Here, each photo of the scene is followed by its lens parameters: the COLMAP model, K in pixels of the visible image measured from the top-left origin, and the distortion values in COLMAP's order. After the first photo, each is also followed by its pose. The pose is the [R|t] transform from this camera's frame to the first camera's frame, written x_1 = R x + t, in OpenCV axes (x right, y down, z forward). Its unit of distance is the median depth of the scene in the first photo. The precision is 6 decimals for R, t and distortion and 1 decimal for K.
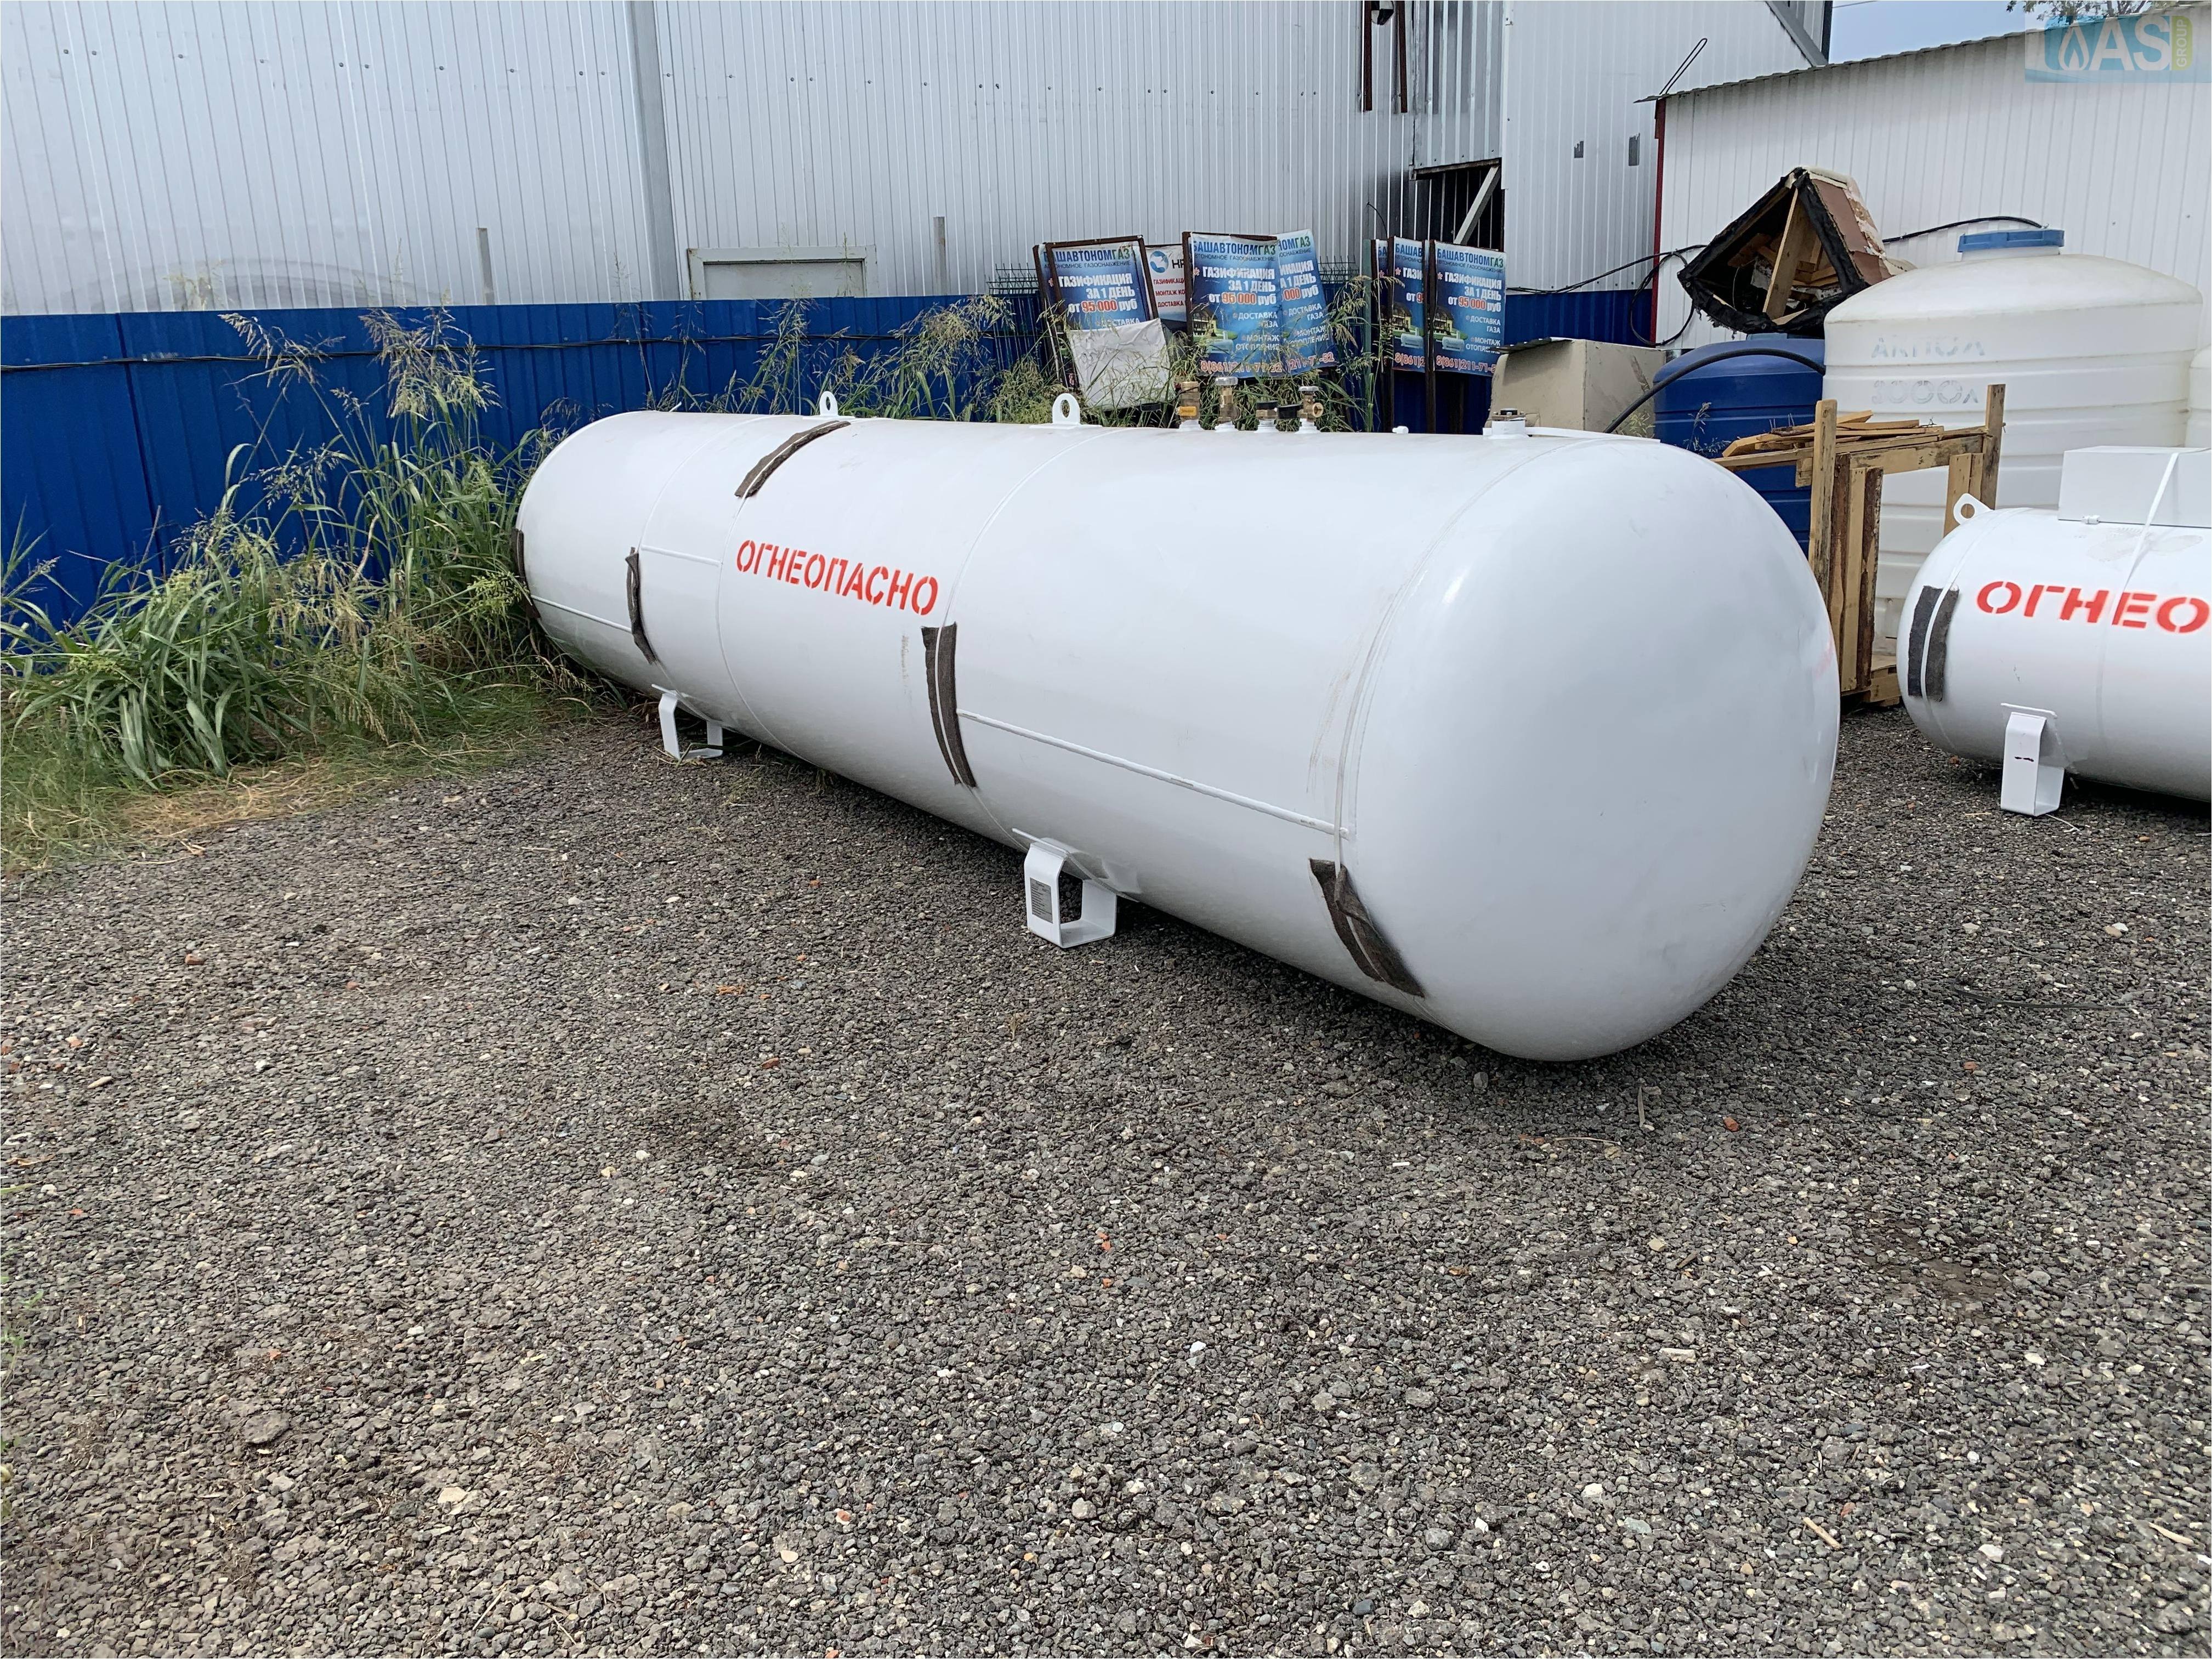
lens RADIAL K [[1733.2, 0, 1022.3], [0, 1733.2, 741.4], [0, 0, 1]] dist [0.028894, -0.000693]
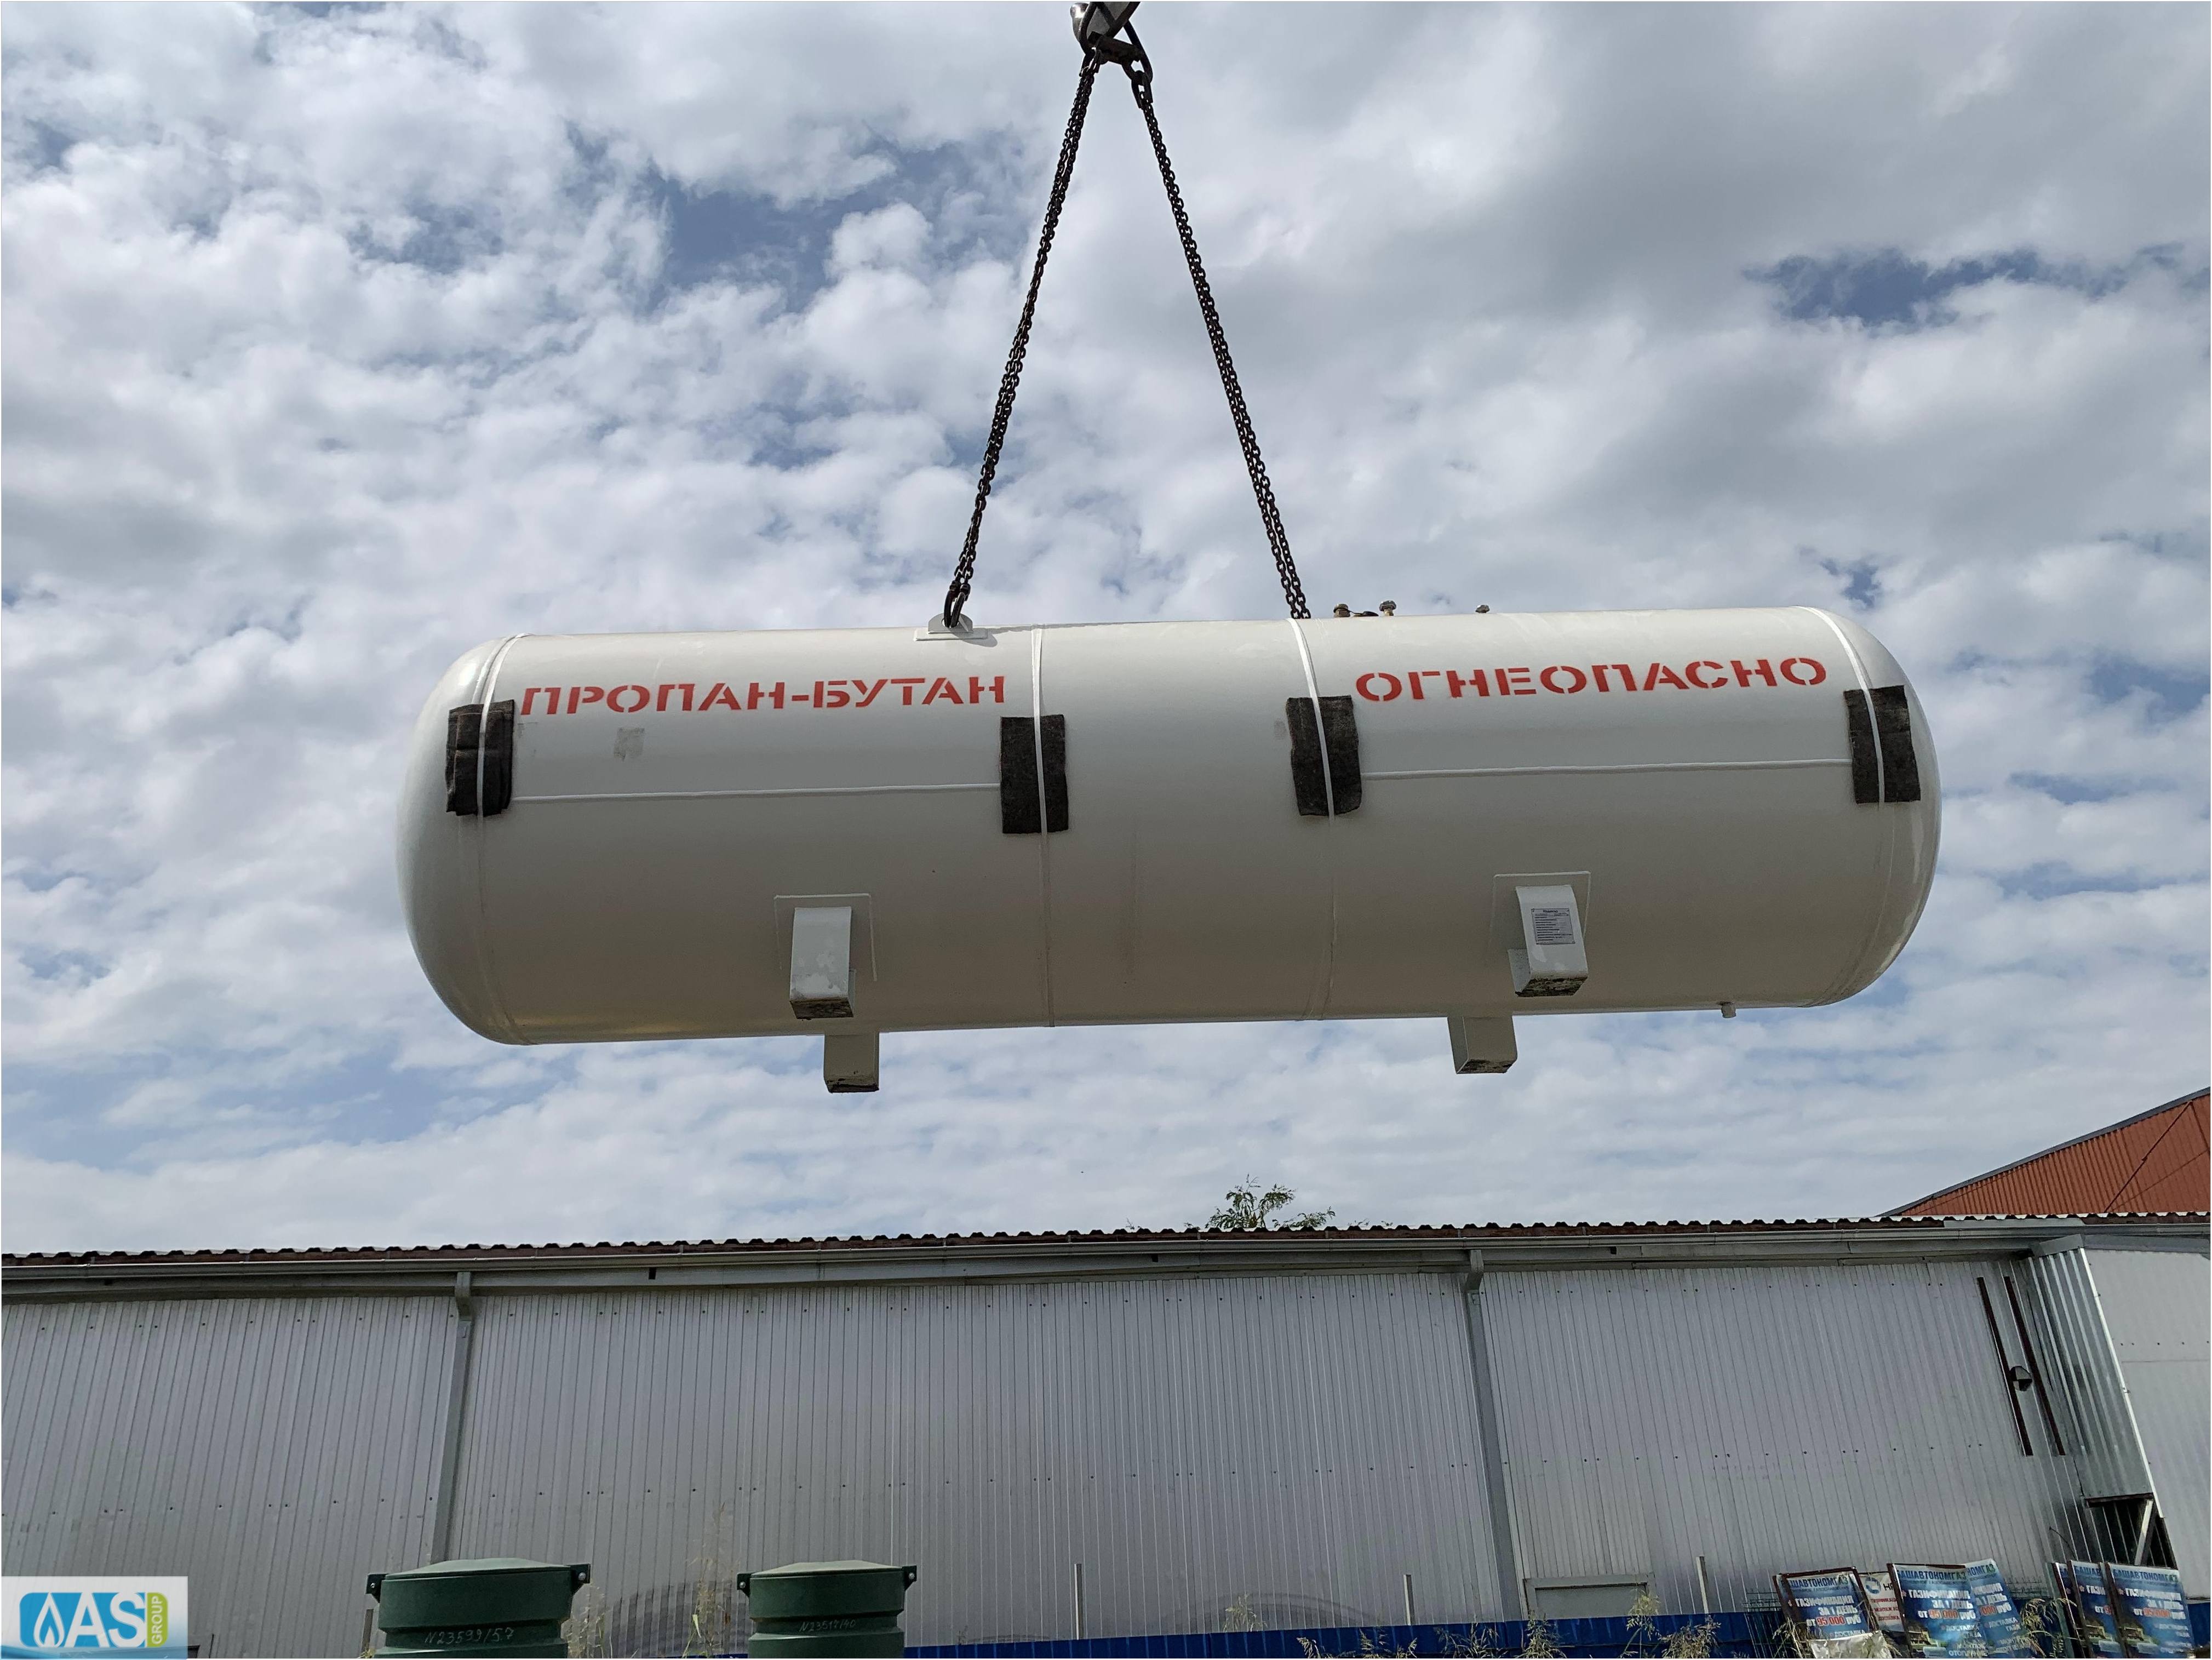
lens RADIAL K [[1621.5, 0, 1069.4], [0, 1621.5, 828.9], [0, 0, 1]] dist [0.000347, -0.009737]
pose [[0.925120, -0.160815, -0.343936, 0.026421], [-0.088657, 0.789328, -0.607537, 0.084432], [0.369179, 0.592536, 0.715966, -0.496406]]
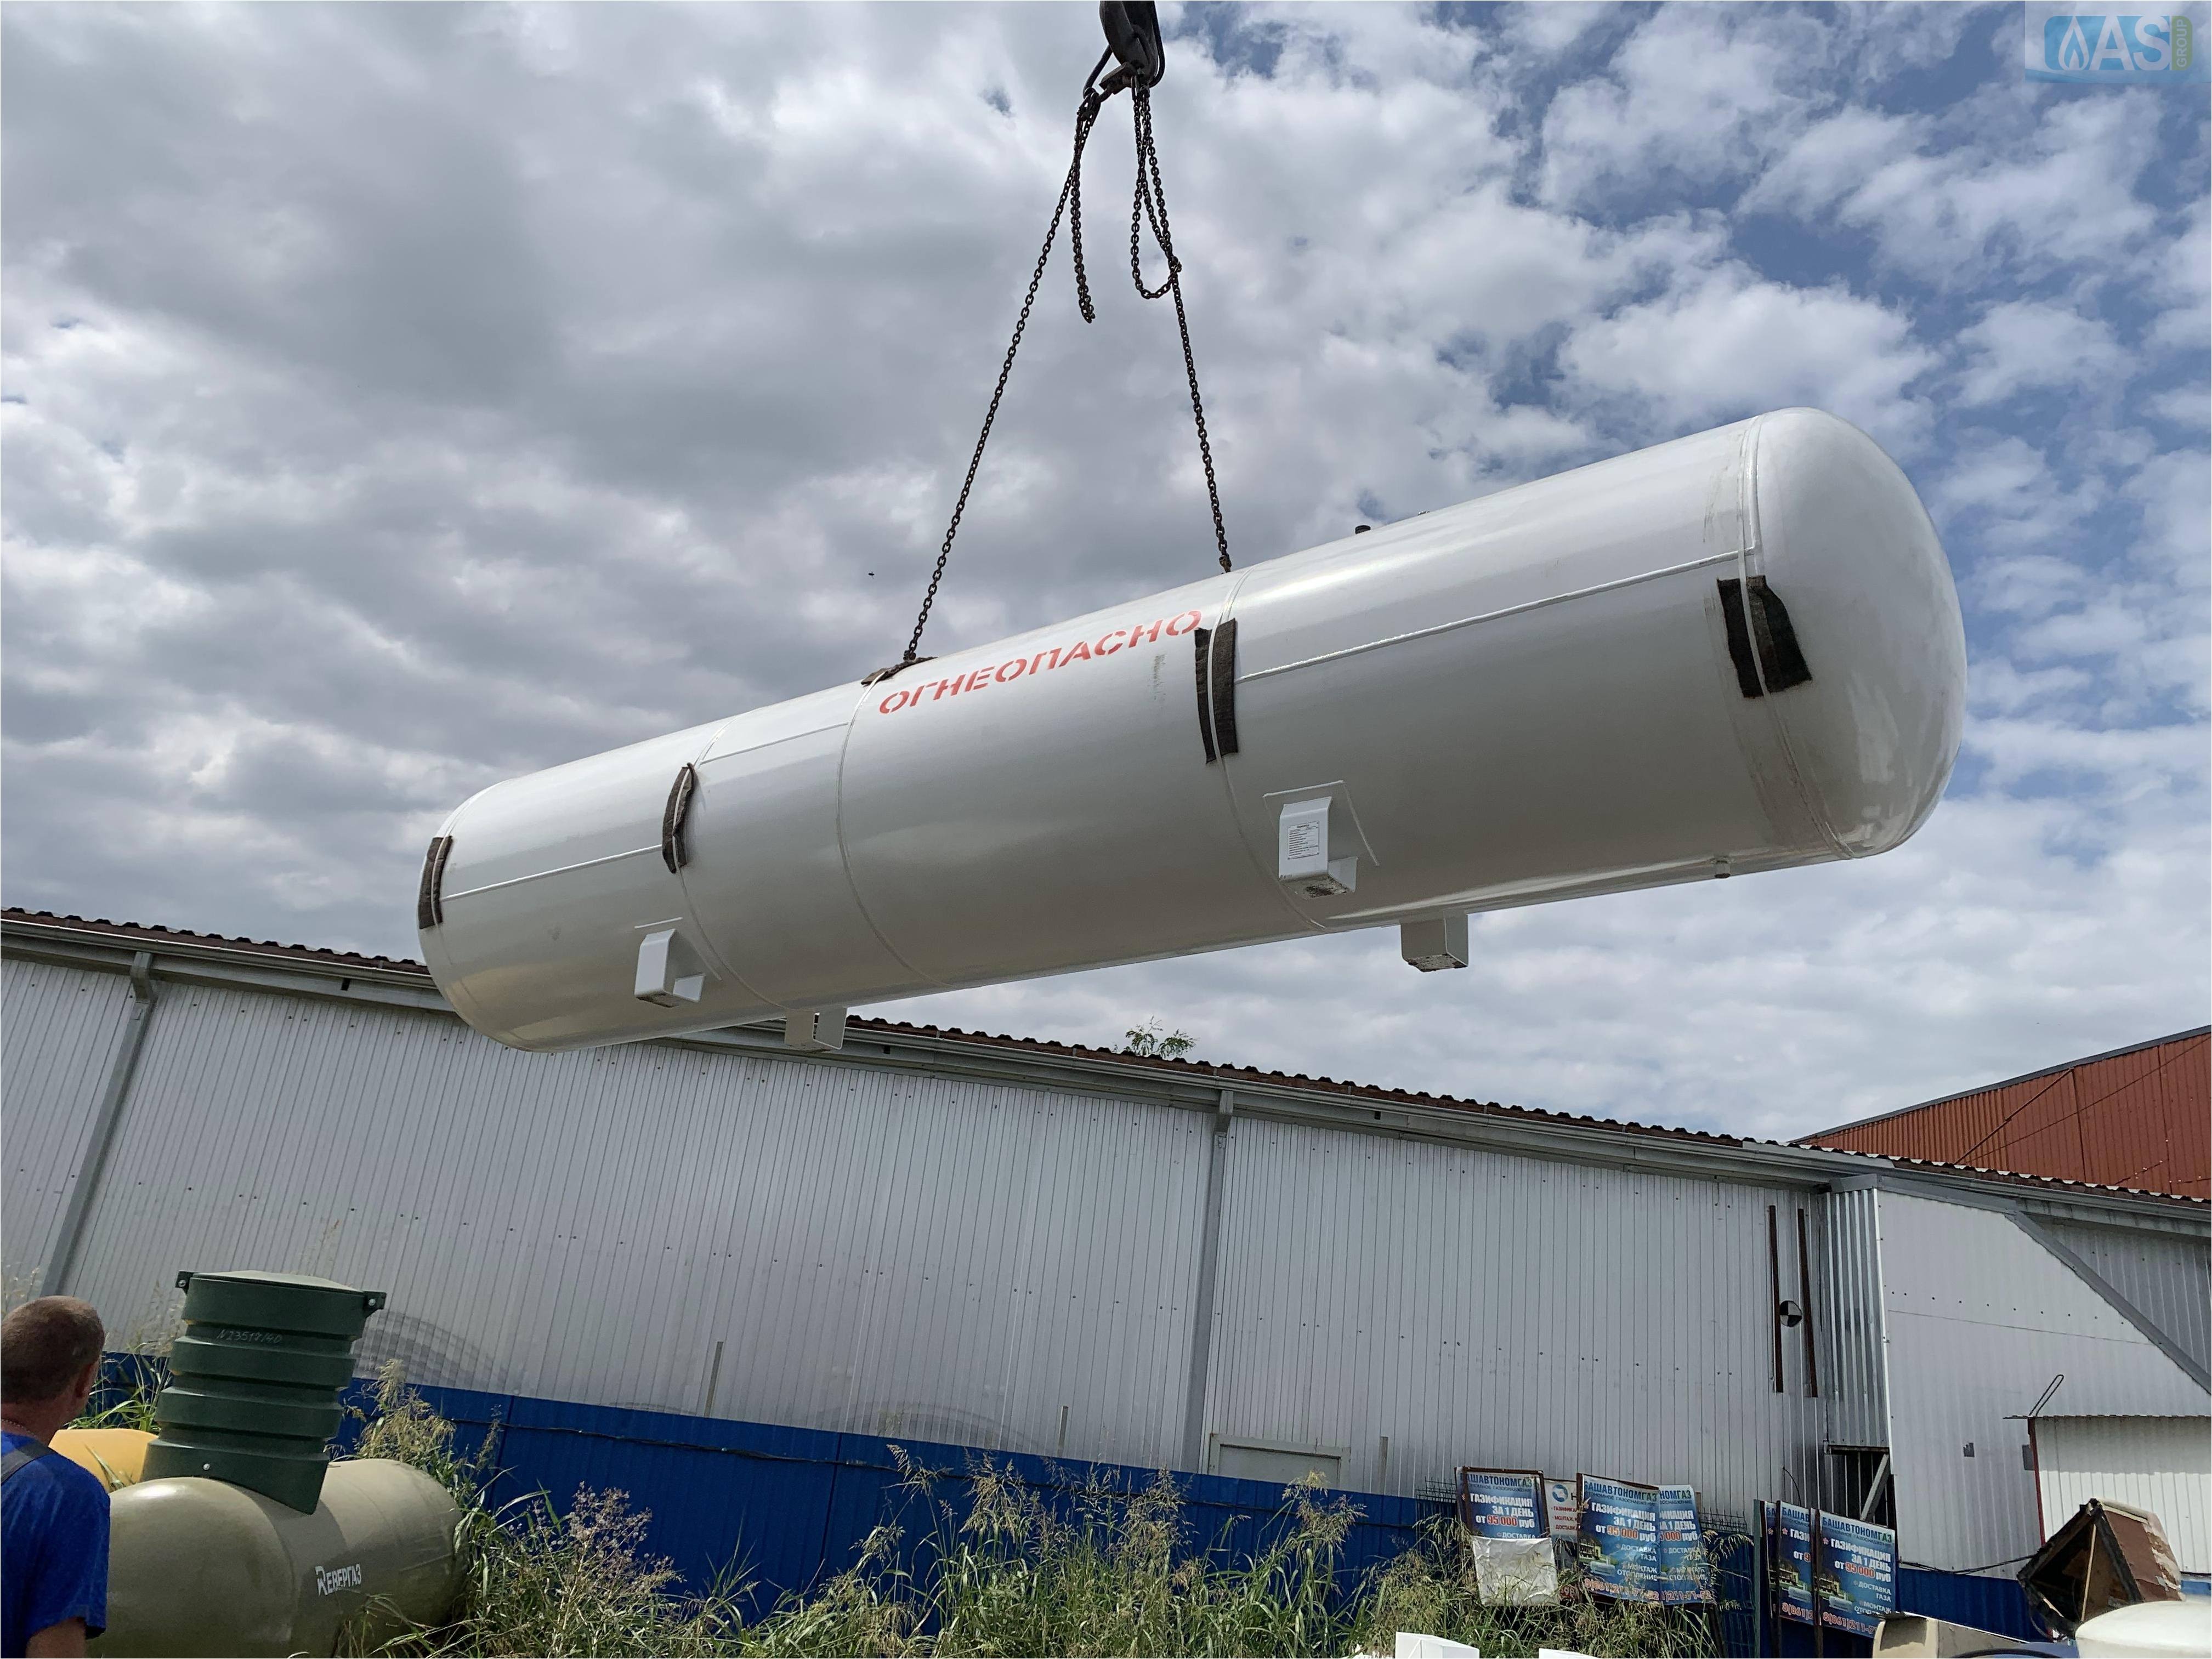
lens RADIAL K [[1647.1, 0, 1104.3], [0, 1647.1, 814.1], [0, 0, 1]] dist [0.002776, -0.000801]
pose [[0.931562, 0.006648, -0.363523, 0.200882], [-0.214930, 0.816500, -0.535848, 0.042769], [0.293254, 0.577307, 0.762049, -0.327094]]
